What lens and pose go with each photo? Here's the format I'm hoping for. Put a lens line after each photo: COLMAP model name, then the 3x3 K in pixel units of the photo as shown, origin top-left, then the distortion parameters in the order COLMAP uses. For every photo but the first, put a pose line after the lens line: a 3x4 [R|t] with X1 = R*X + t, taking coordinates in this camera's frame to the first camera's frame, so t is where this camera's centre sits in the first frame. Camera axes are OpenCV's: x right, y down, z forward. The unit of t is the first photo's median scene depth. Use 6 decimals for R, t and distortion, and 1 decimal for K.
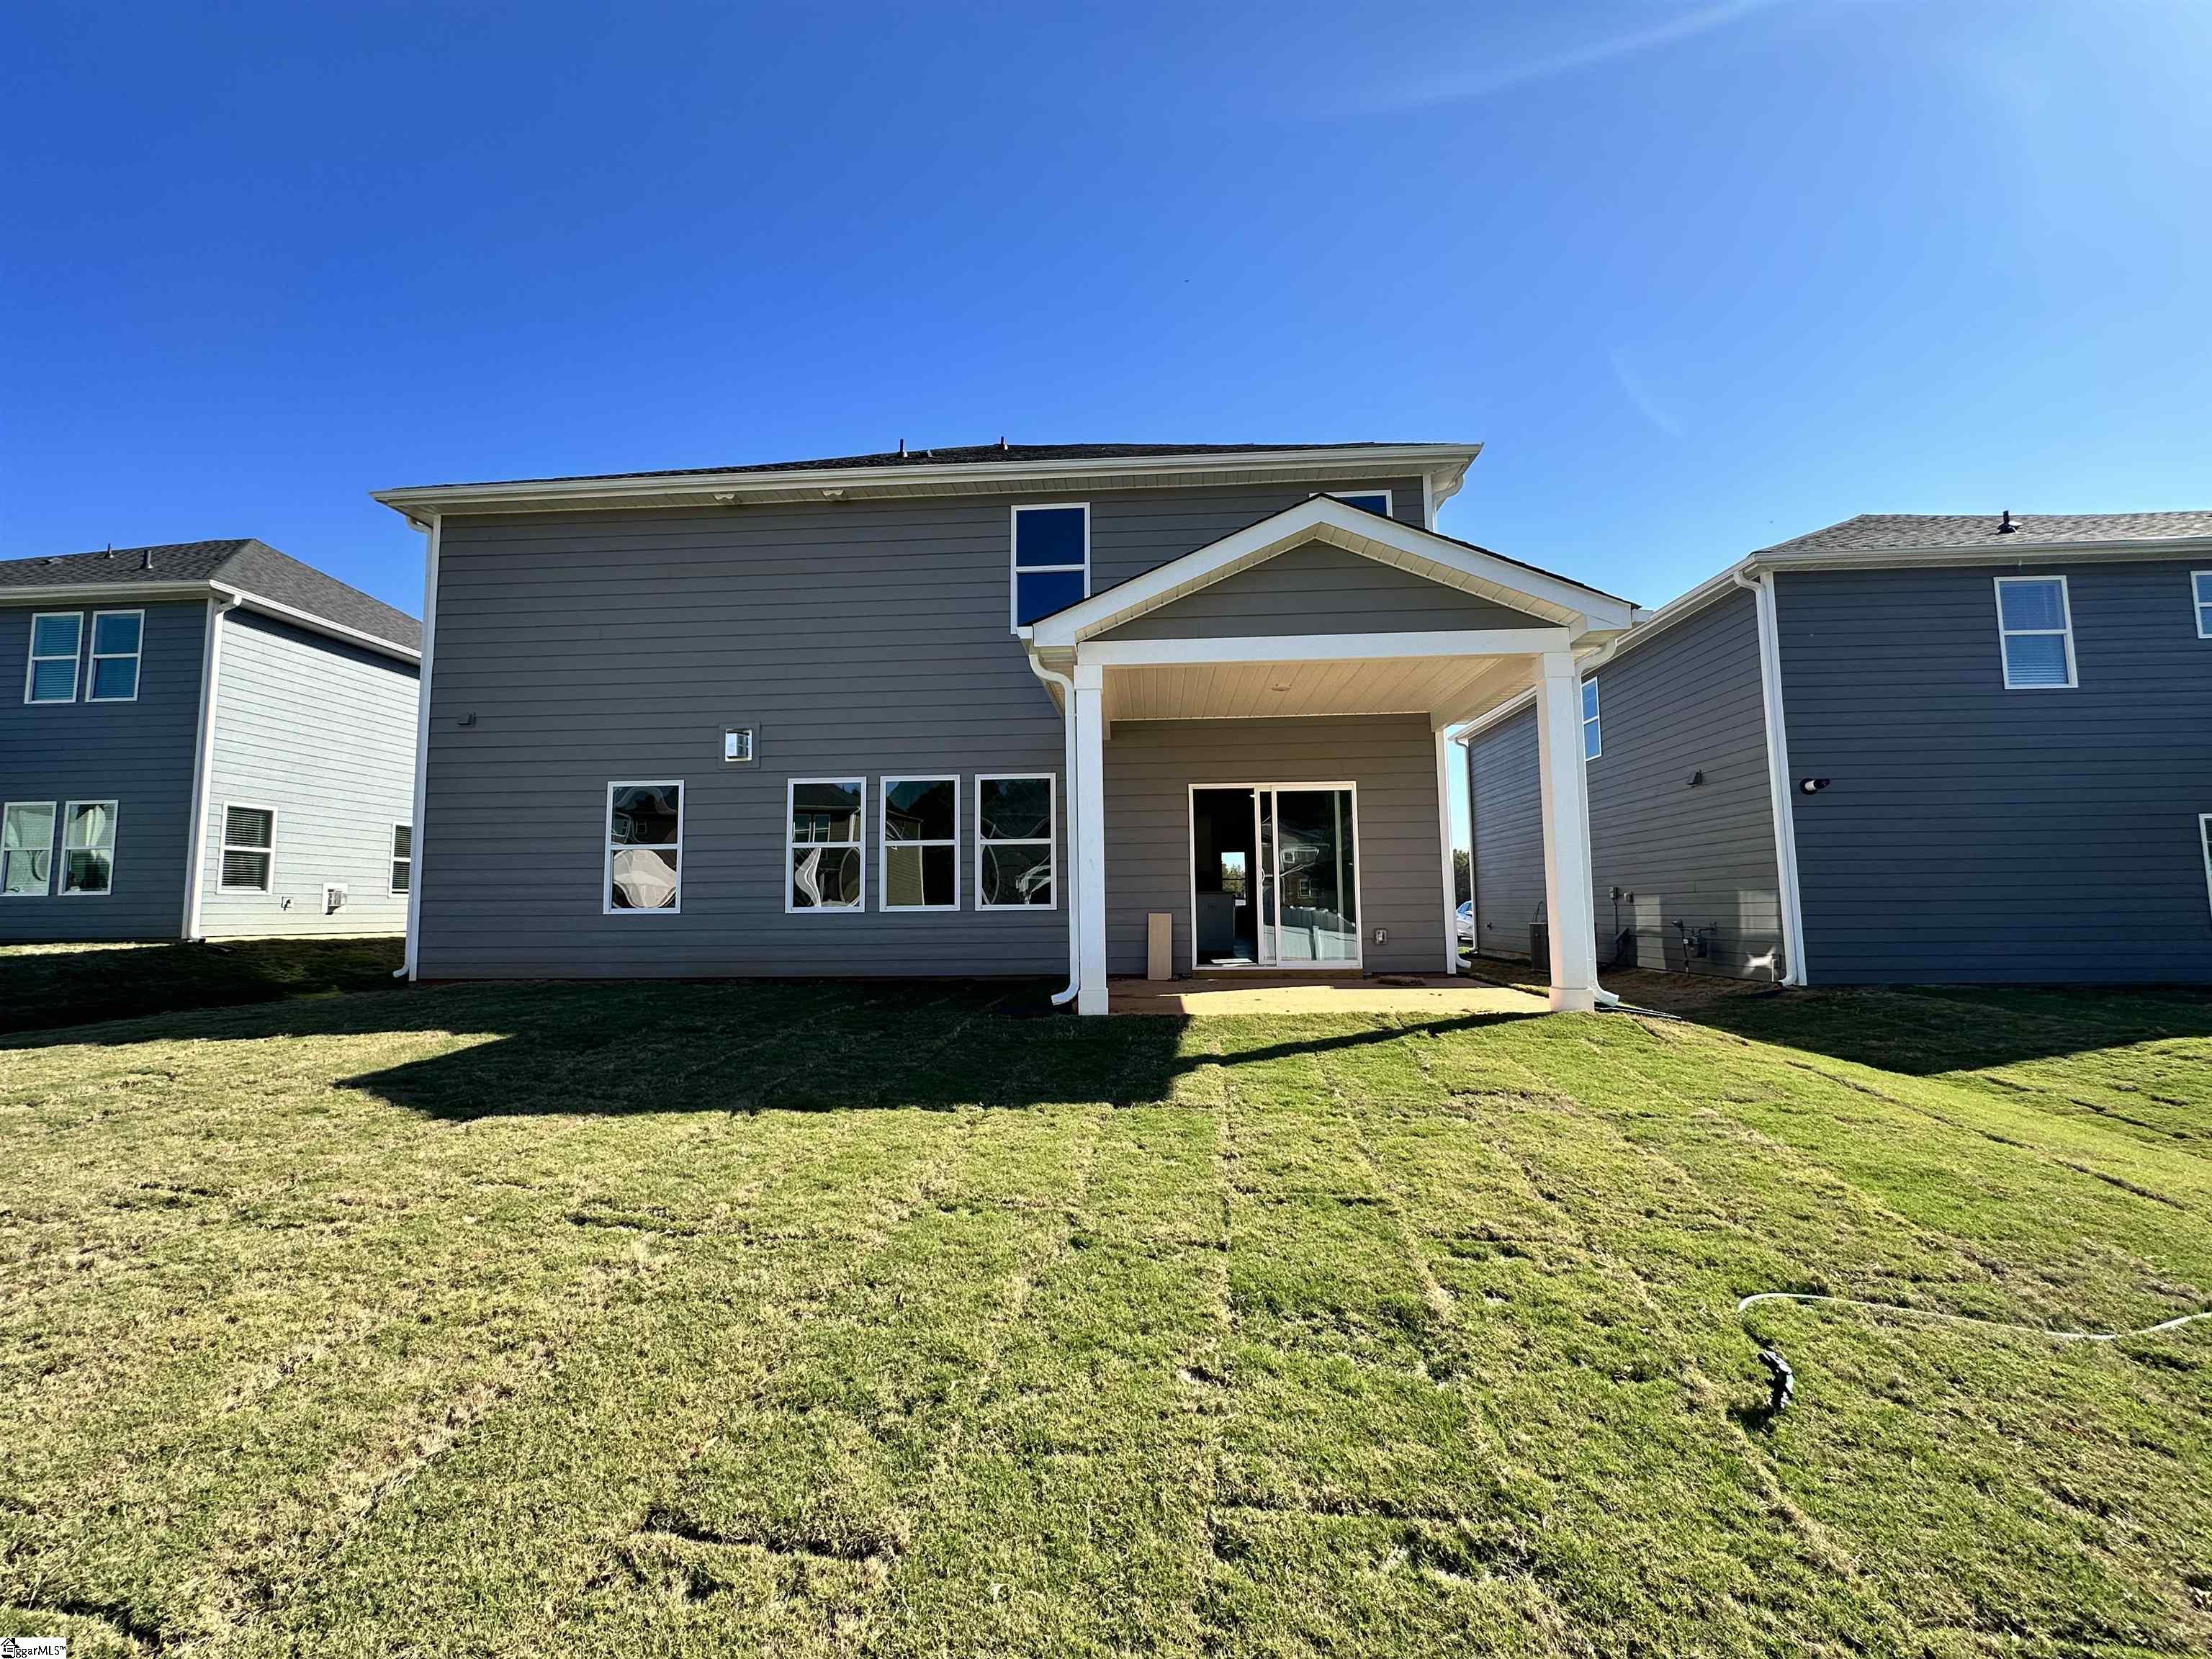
lens RADIAL K [[906.8, 0, 1106.0], [0, 906.8, 829.5], [0, 0, 1]] dist [-0.007331, 0.000106]
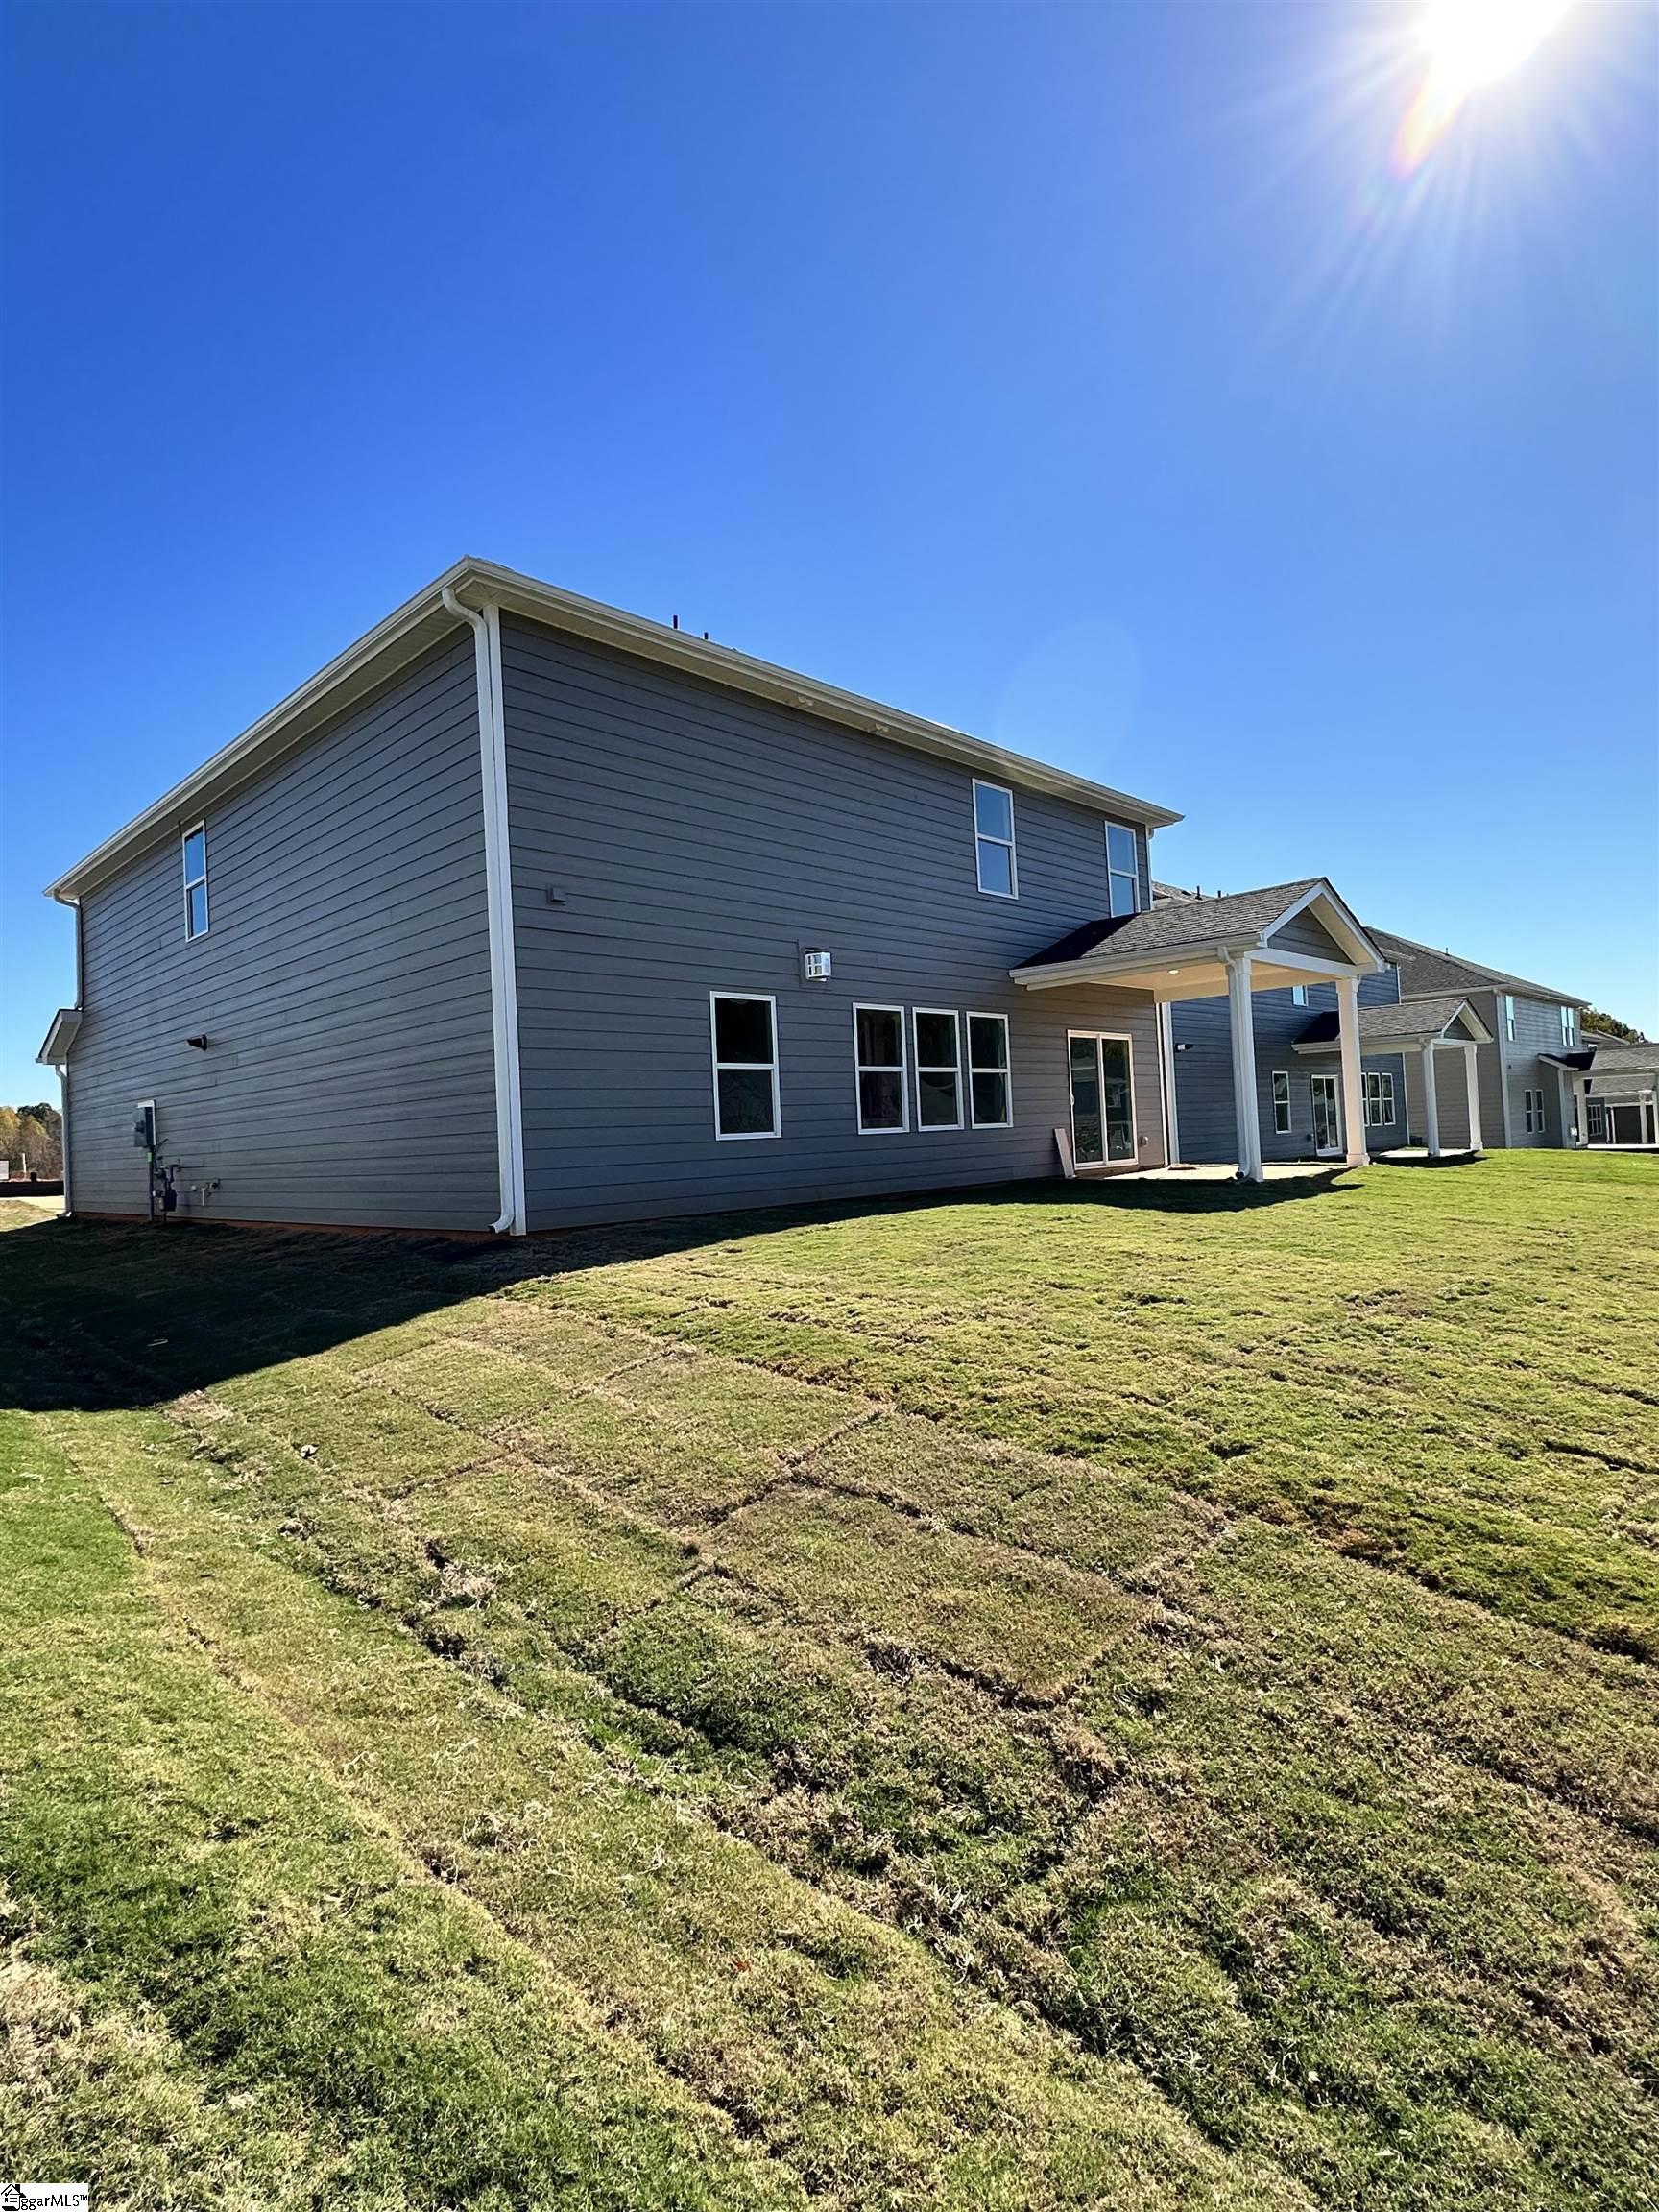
lens RADIAL K [[1132.9, 0, 829.5], [0, 1132.9, 1106.0], [0, 0, 1]] dist [-0.000589, -0.000211]
pose [[0.655372, 0.001829, 0.755304, -1.310760], [-0.033046, 0.999109, 0.026255, 0.026556], [-0.754583, -0.042166, 0.654848, 0.184481]]
